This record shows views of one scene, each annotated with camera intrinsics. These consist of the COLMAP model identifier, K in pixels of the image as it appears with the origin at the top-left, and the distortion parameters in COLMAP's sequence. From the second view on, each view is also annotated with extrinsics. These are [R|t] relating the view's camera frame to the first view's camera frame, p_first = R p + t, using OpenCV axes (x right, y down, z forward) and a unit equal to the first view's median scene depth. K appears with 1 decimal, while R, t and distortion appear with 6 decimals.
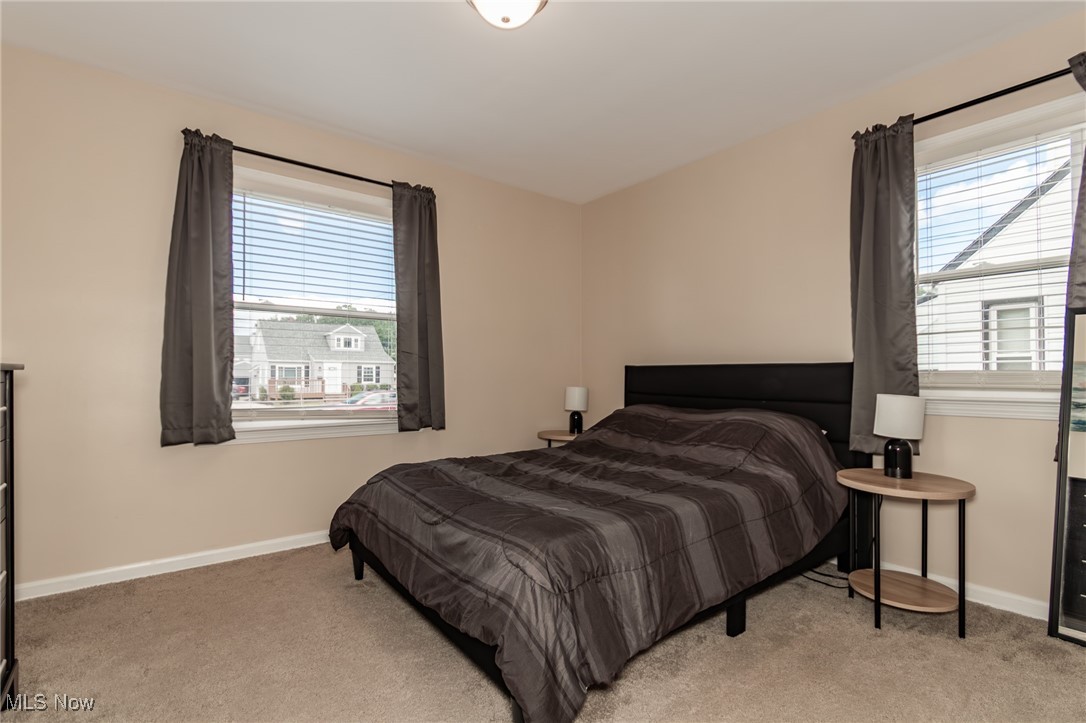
lens RADIAL K [[515.7, 0, 542.1], [0, 515.7, 347.1], [0, 0, 1]] dist [0.000675, 0.000081]
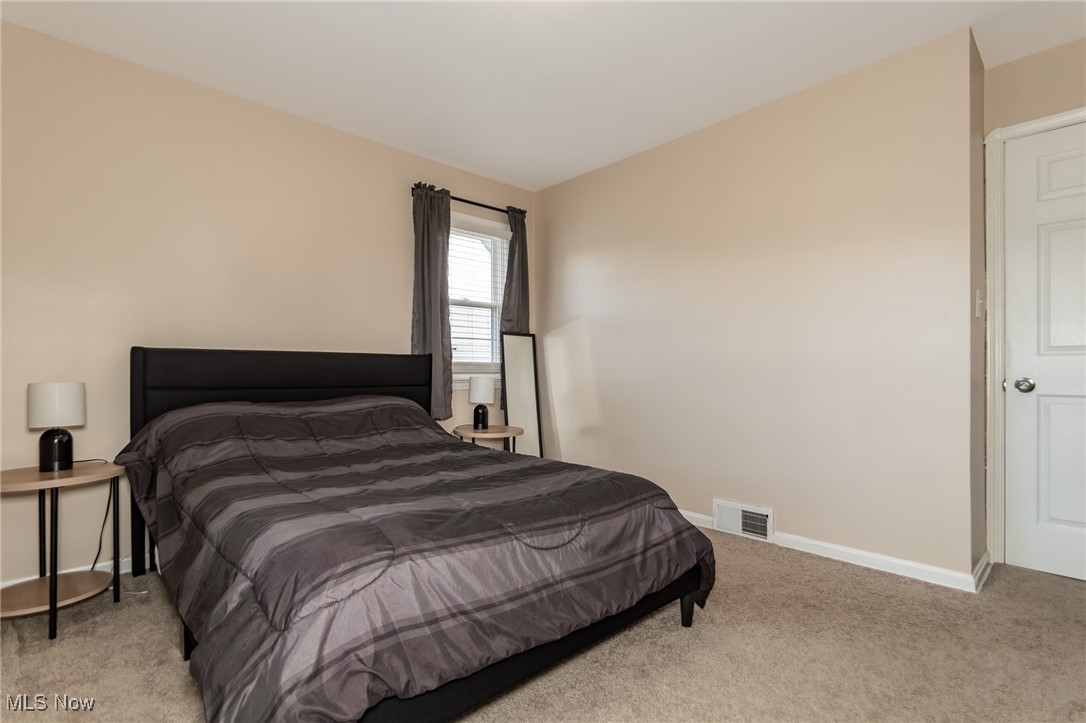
lens RADIAL K [[496.1, 0, 543.0], [0, 496.1, 361.5], [0, 0, 1]] dist [0.001192, 0.000175]
pose [[-0.071903, 0.004975, 0.997399, -0.848205], [-0.061720, 0.998049, -0.009428, 0.045720], [-0.995500, -0.062237, -0.071455, 0.923756]]
